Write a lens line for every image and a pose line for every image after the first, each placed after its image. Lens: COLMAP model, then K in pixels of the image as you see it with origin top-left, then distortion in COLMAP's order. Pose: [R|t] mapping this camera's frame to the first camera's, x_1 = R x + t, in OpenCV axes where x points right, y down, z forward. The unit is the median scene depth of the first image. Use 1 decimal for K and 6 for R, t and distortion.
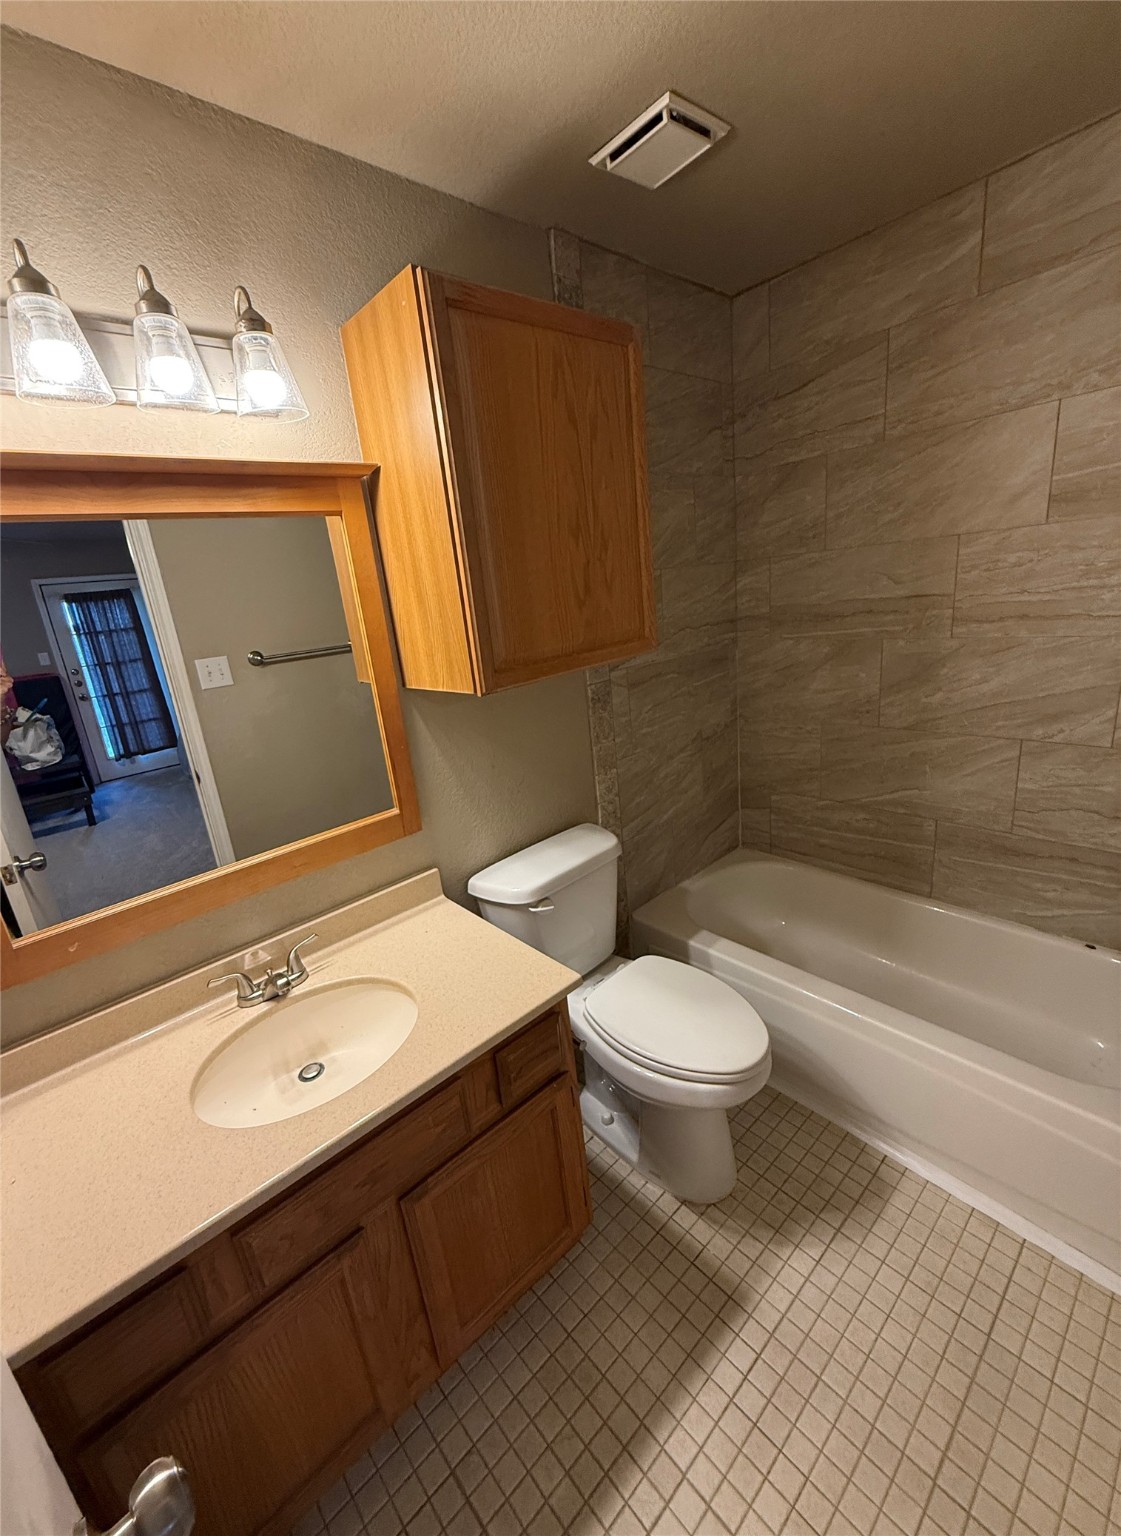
lens RADIAL K [[614.2, 0, 544.0], [0, 614.2, 765.4], [0, 0, 1]] dist [0.000916, -0.000100]
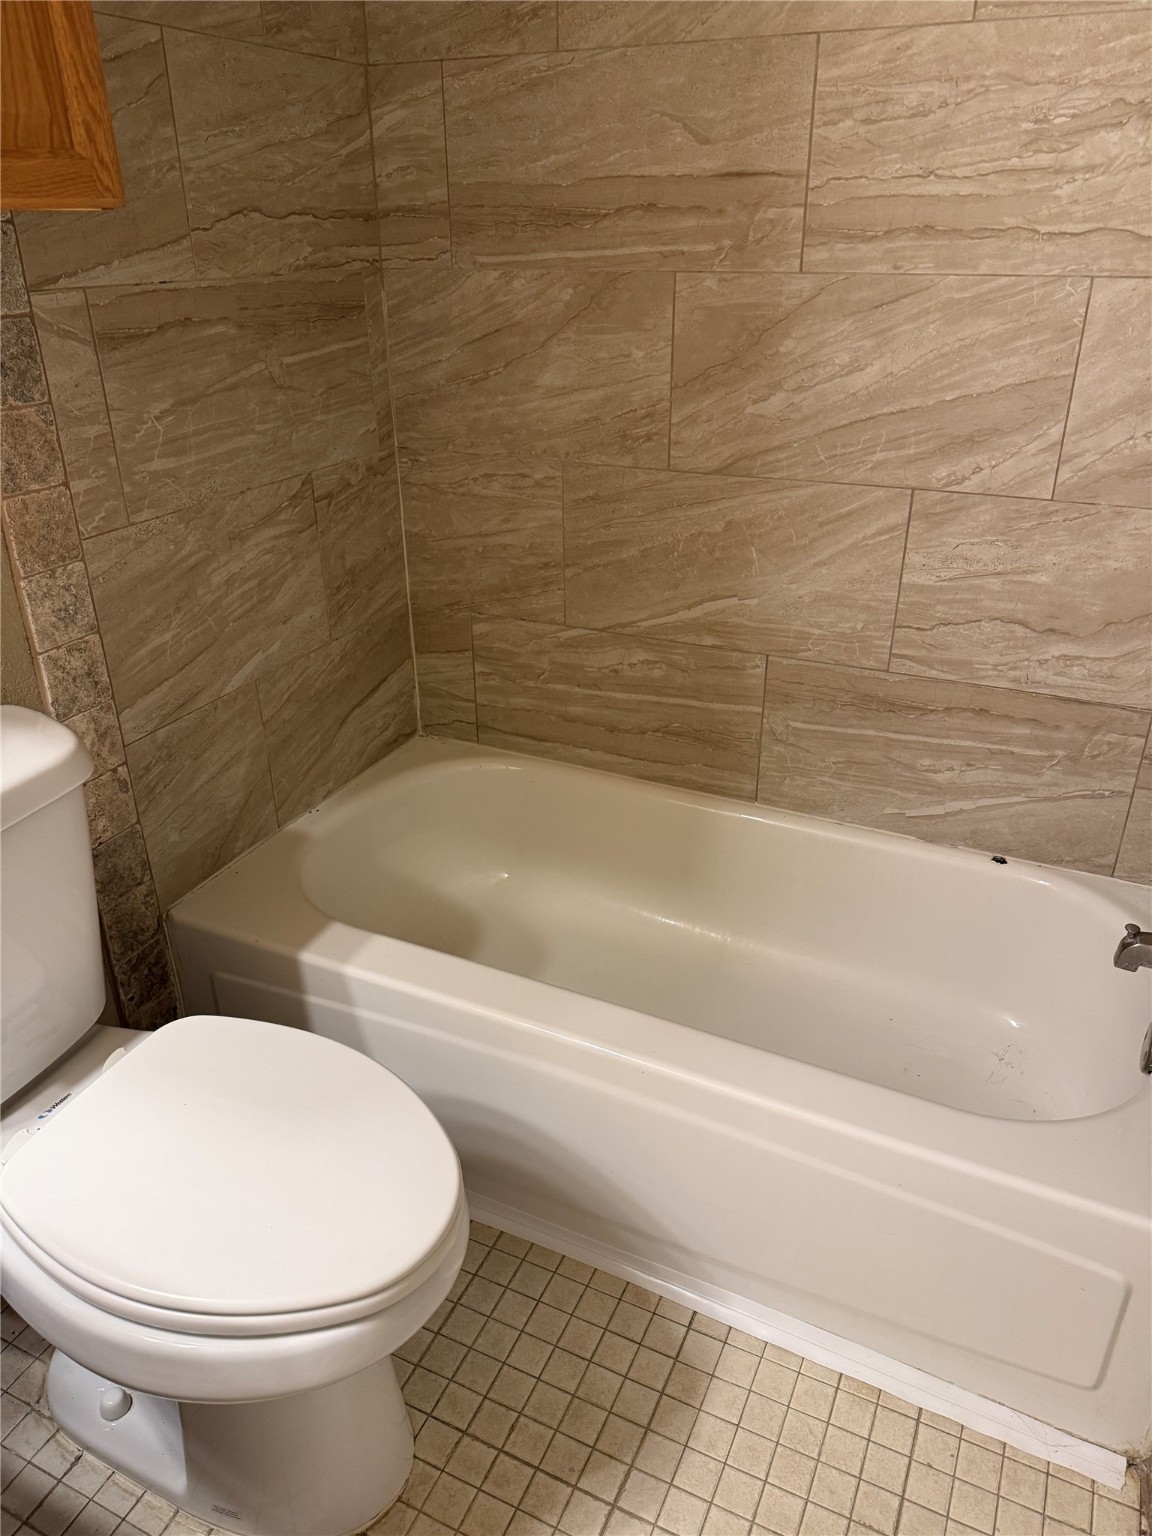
lens RADIAL K [[1072.0, 0, 575.1], [0, 1072.0, 774.3], [0, 0, 1]] dist [0.028466, -0.044255]
pose [[0.911373, -0.092839, 0.400974, 0.118047], [0.025408, 0.985060, 0.170324, 0.030658], [-0.410796, -0.145041, 0.900116, 0.239443]]
